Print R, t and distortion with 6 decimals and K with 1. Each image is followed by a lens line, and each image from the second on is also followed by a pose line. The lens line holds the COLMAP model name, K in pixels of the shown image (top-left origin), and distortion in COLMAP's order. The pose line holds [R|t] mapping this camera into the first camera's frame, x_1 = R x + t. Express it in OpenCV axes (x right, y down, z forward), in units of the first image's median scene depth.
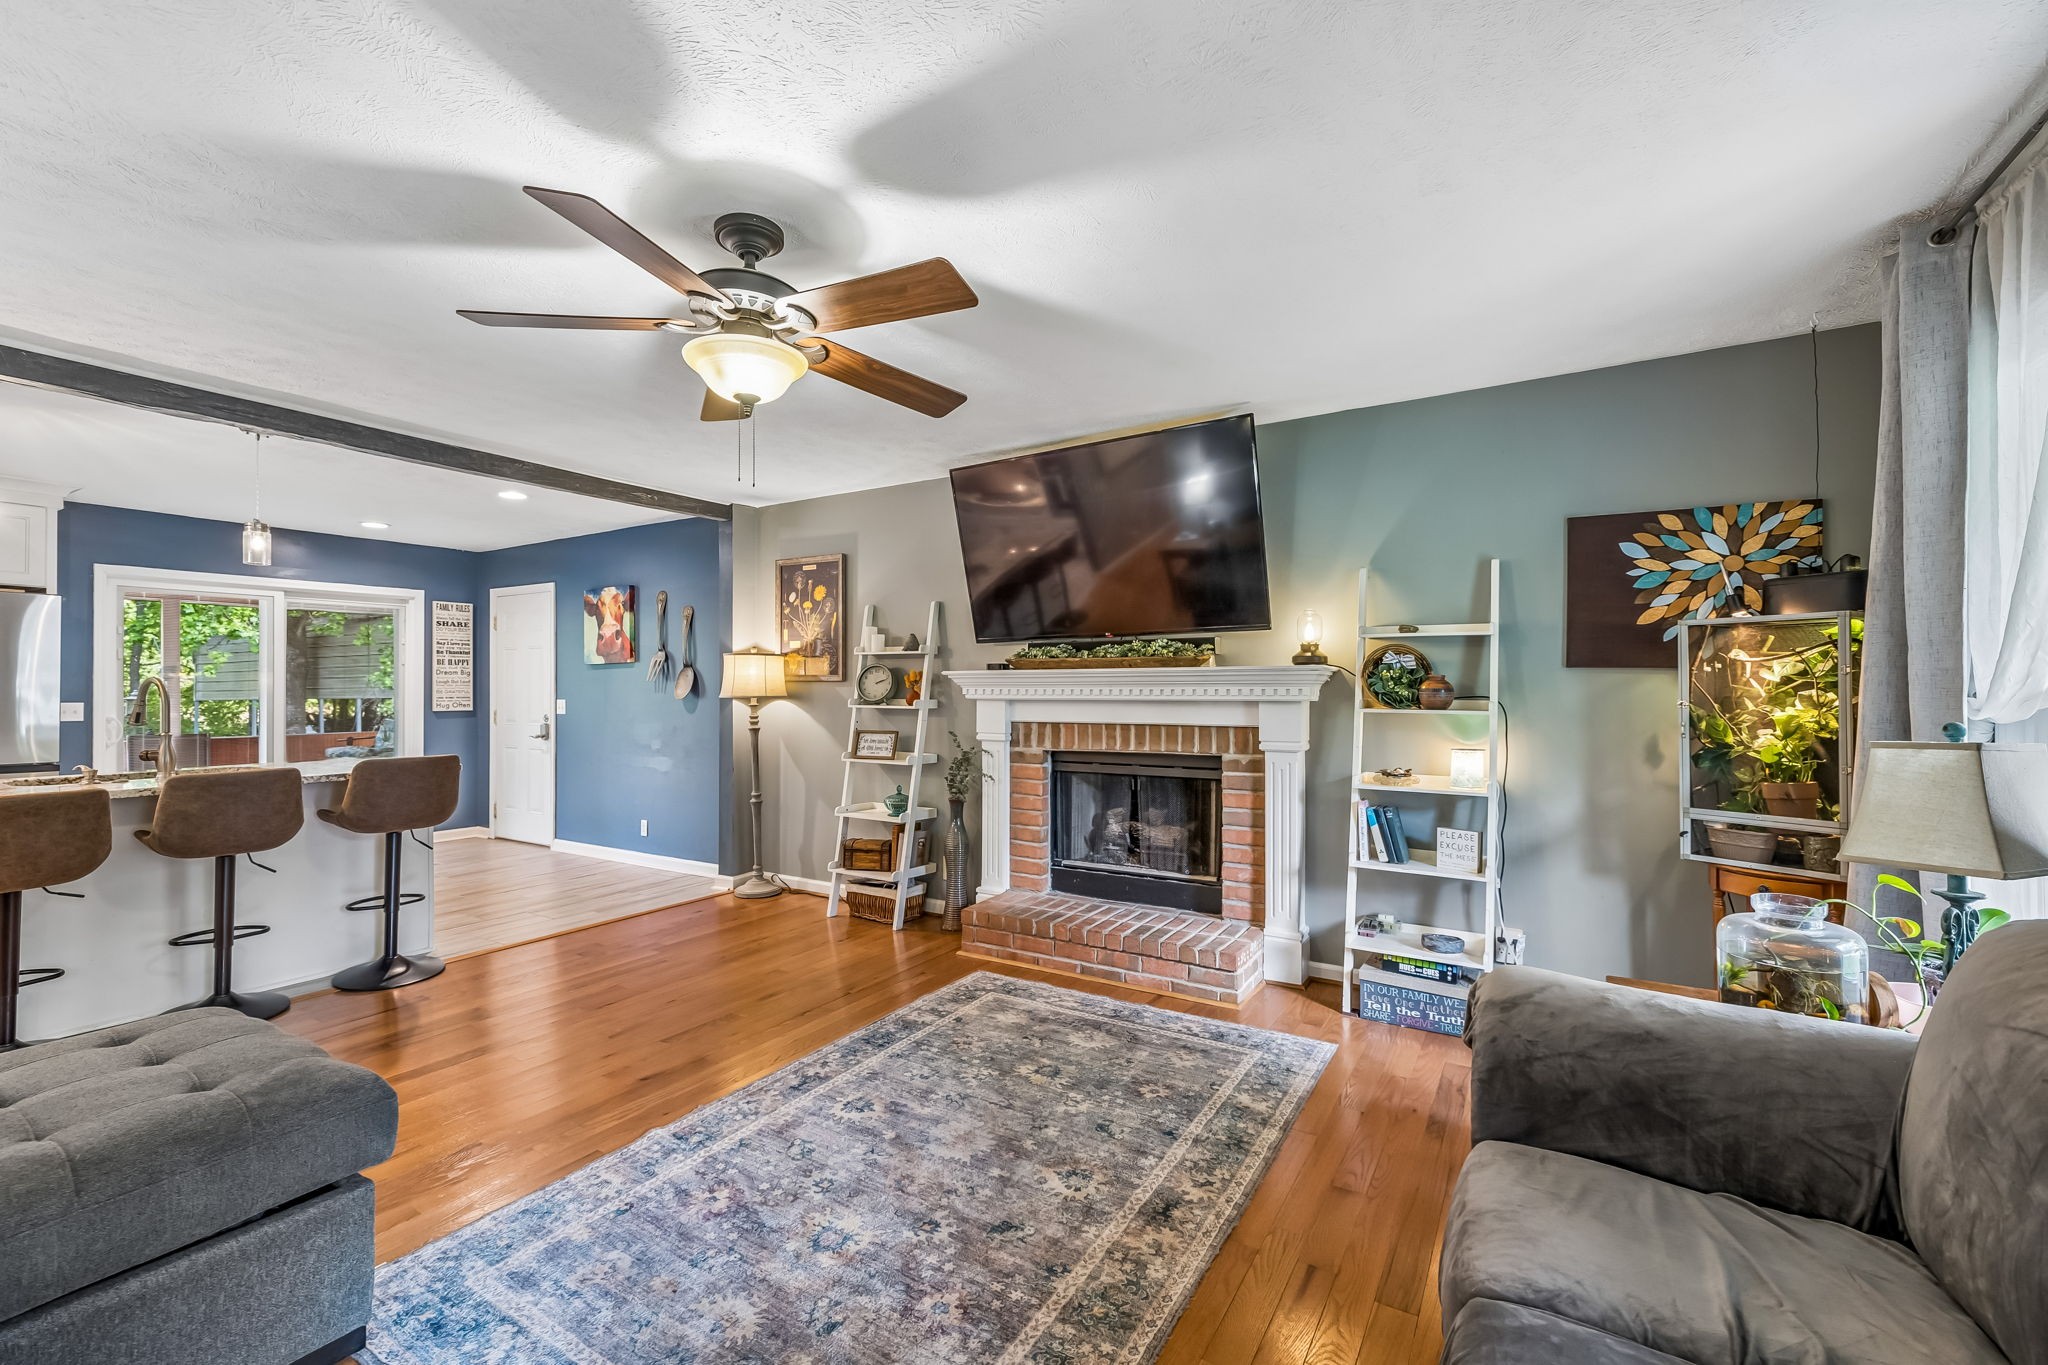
lens RADIAL K [[864.4, 0, 1034.2], [0, 864.4, 689.5], [0, 0, 1]] dist [0.001314, -0.000364]
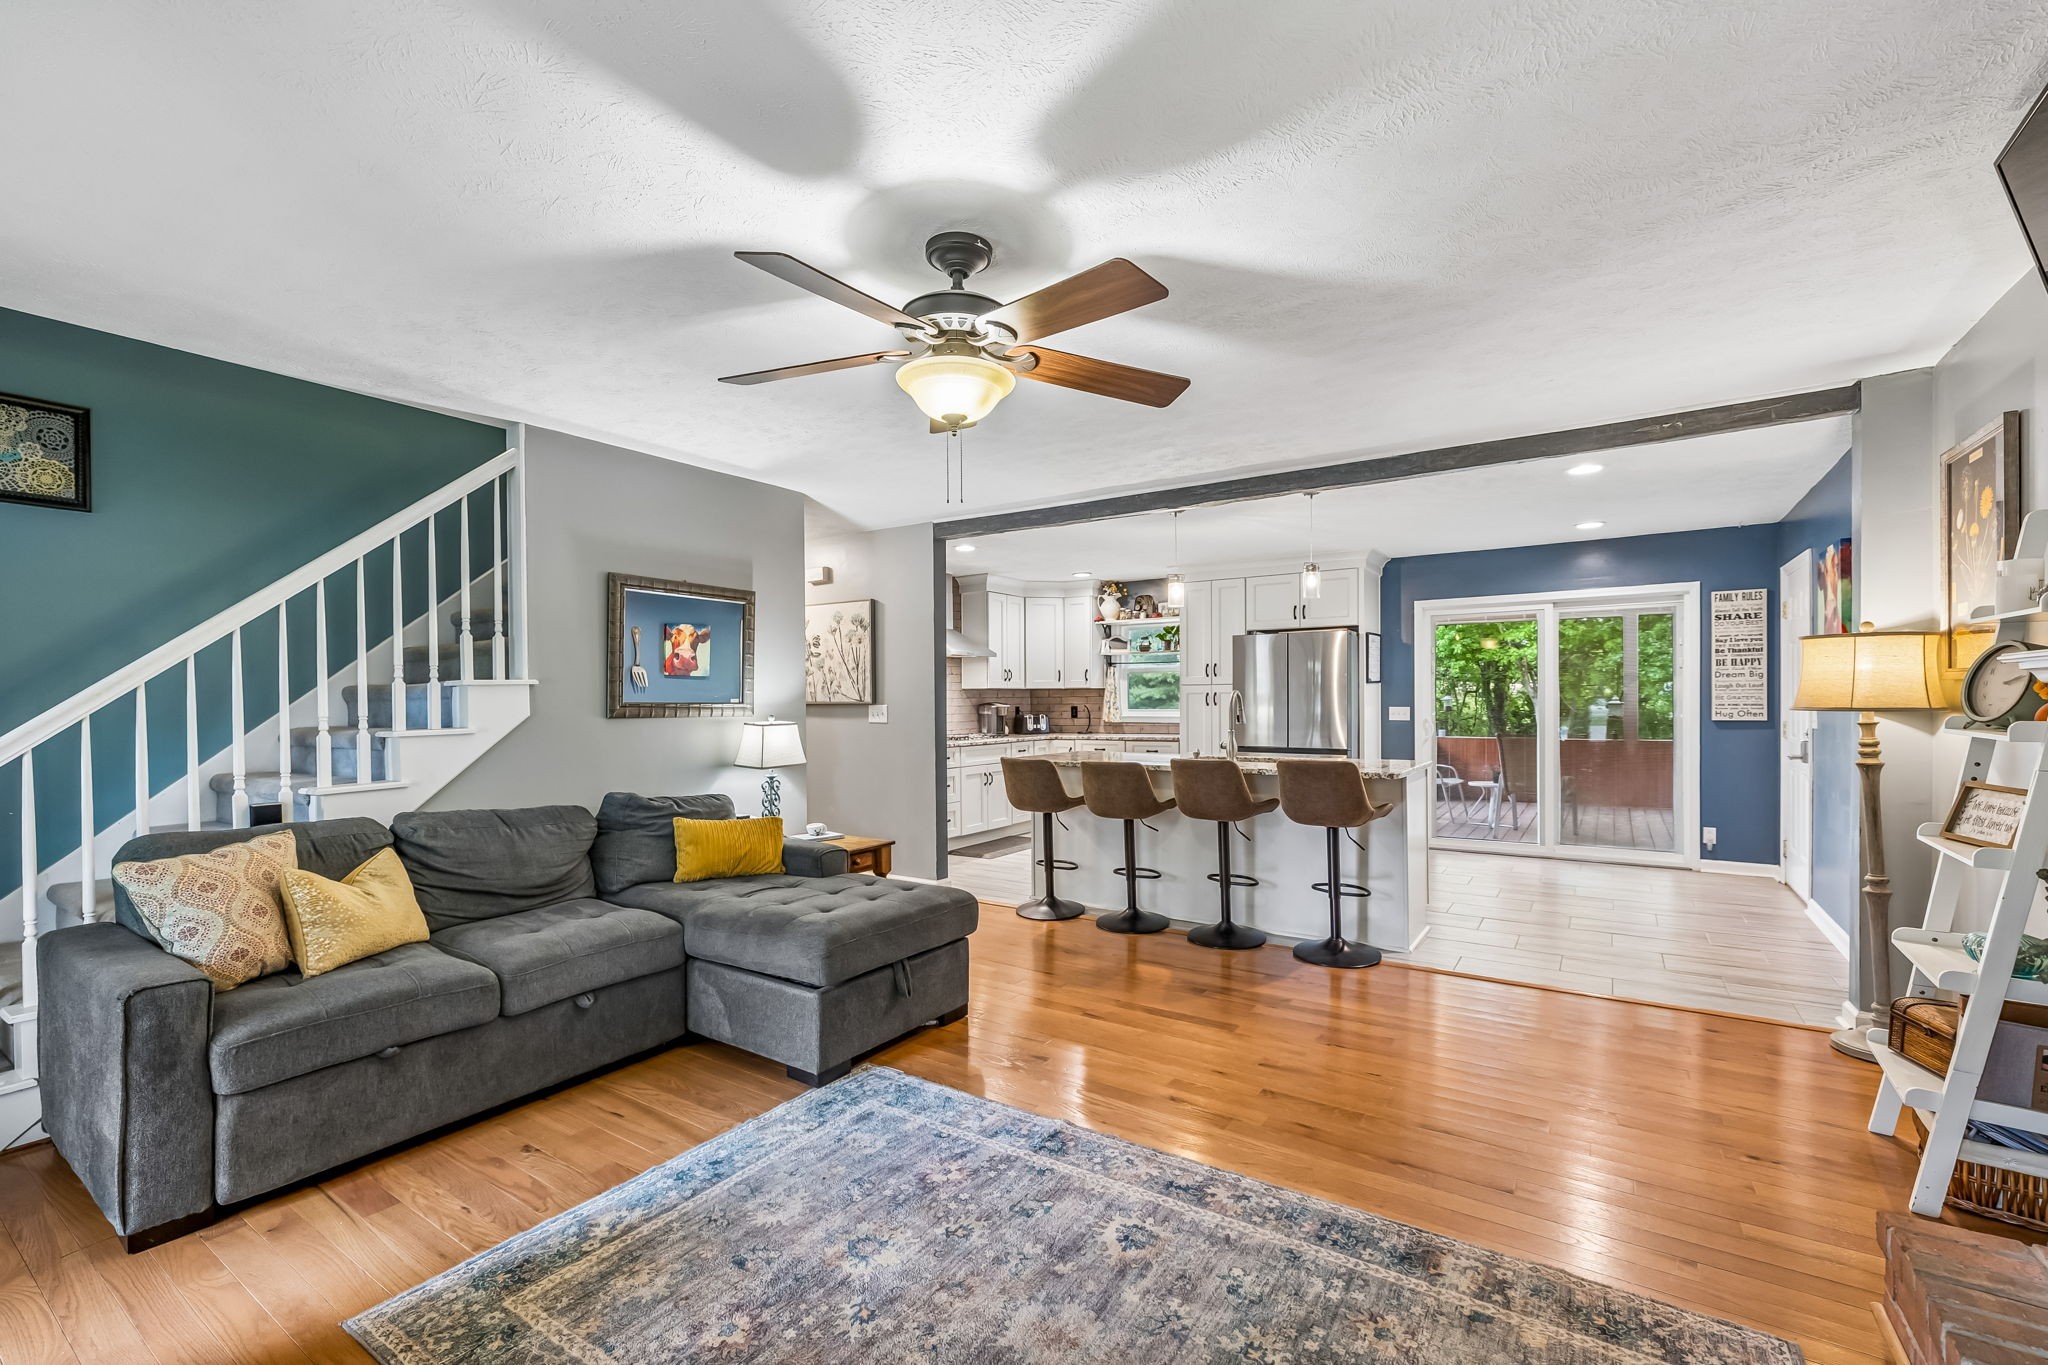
lens RADIAL K [[881.2, 0, 1001.2], [0, 881.2, 705.5], [0, 0, 1]] dist [0.009214, -0.000101]
pose [[-0.054152, 0.008401, -0.998497, 0.457277], [0.006411, 0.999947, 0.008066, -0.002807], [0.998512, -0.005964, -0.054203, 0.713013]]
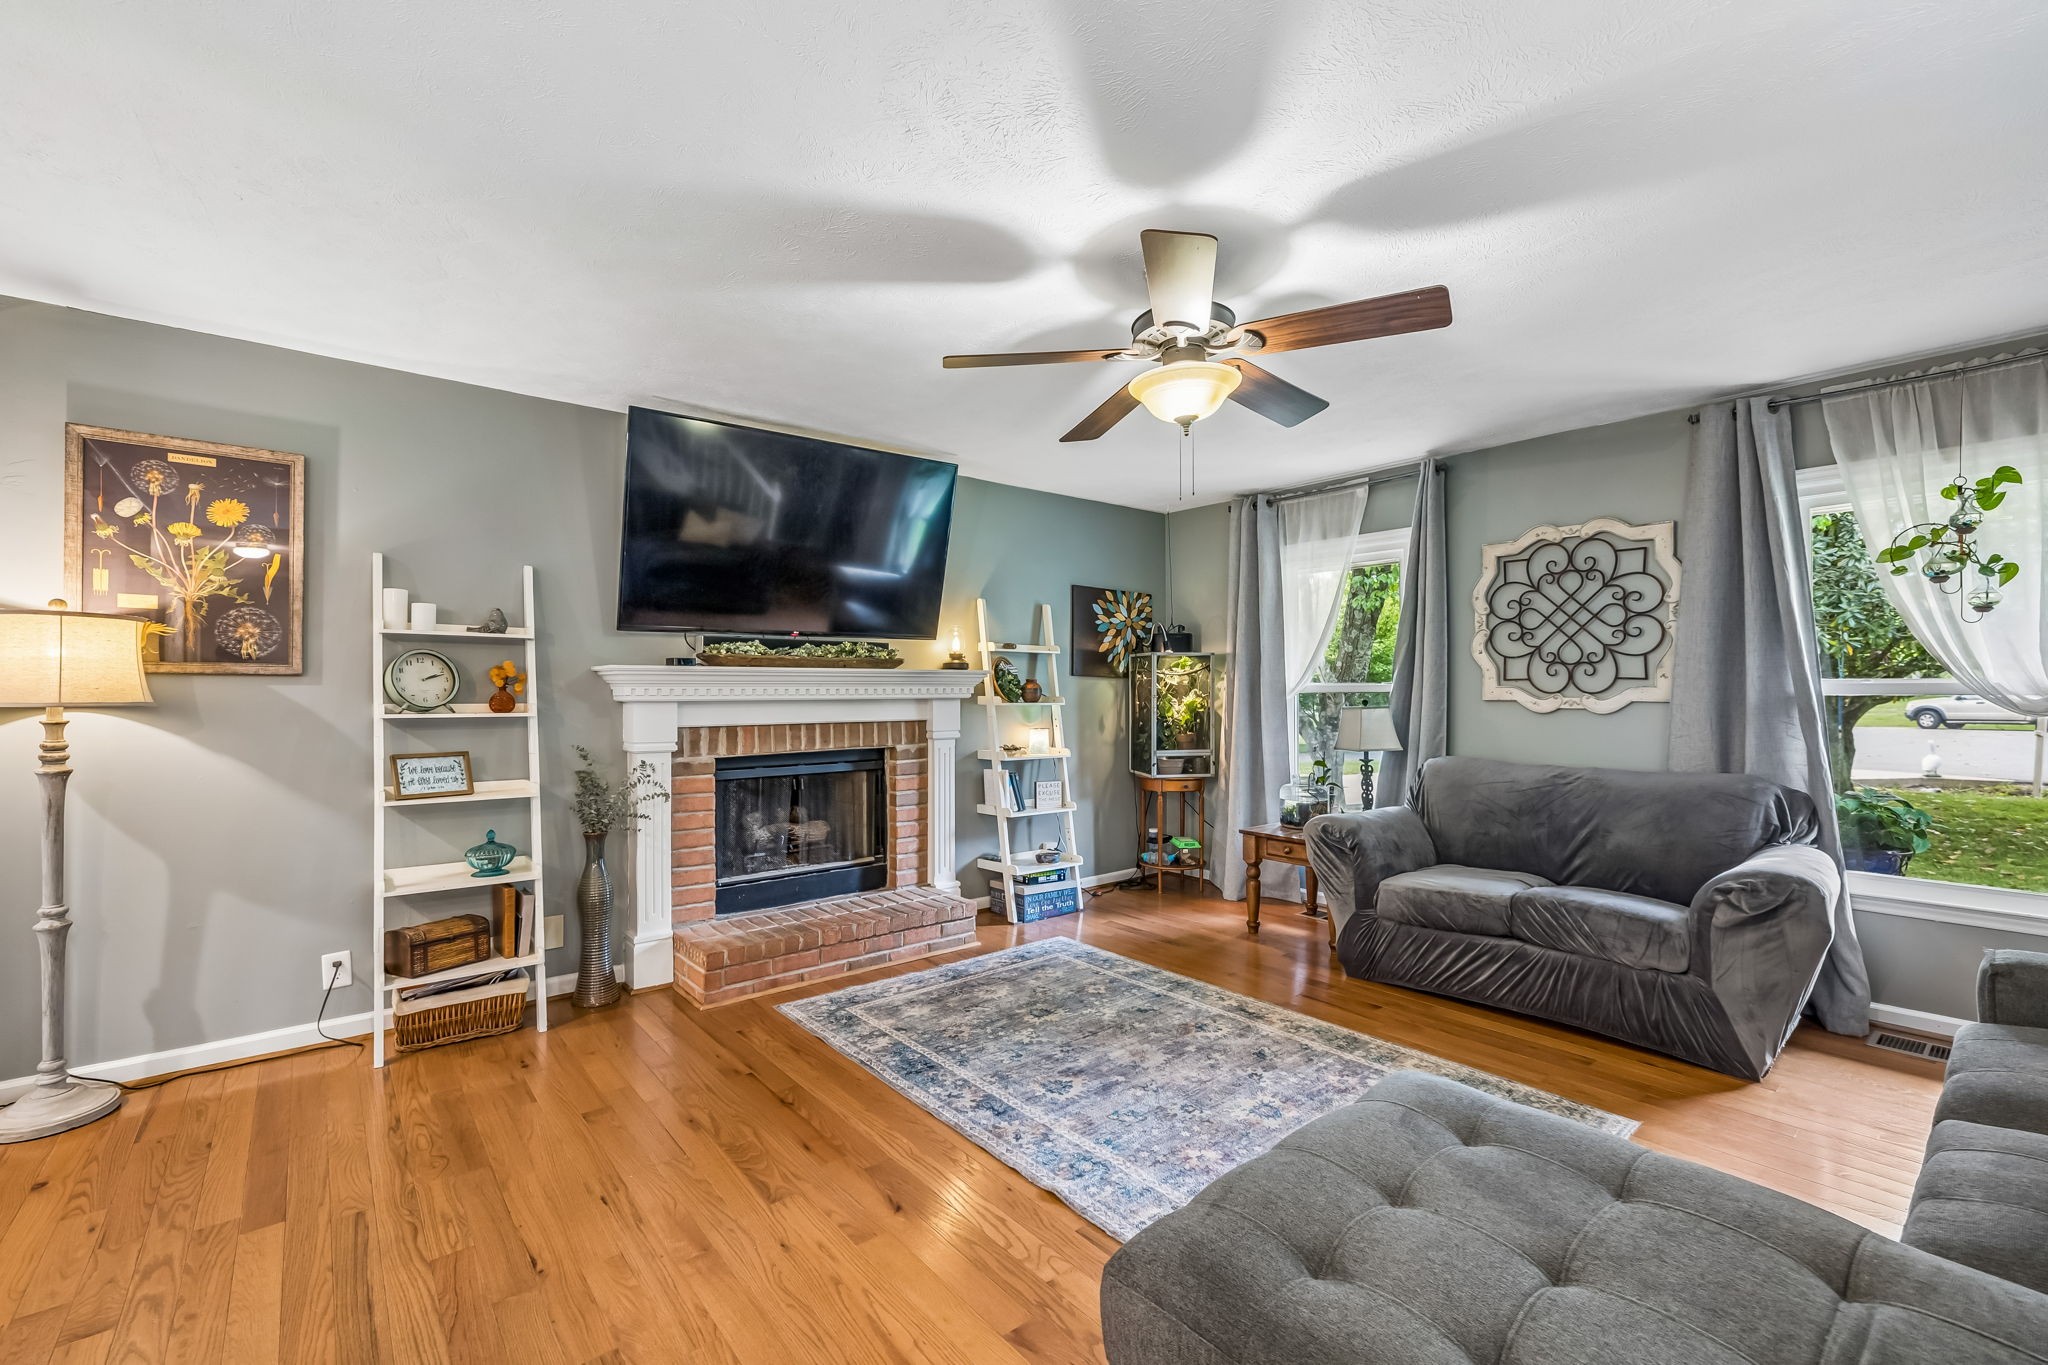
lens RADIAL K [[860.2, 0, 1006.1], [0, 860.2, 695.6], [0, 0, 1]] dist [-0.000169, -0.000178]
pose [[0.334003, -0.005277, 0.942557, -0.922241], [0.002548, 0.999986, 0.004695, 0.004203], [-0.942569, 0.000833, 0.334011, 0.548610]]
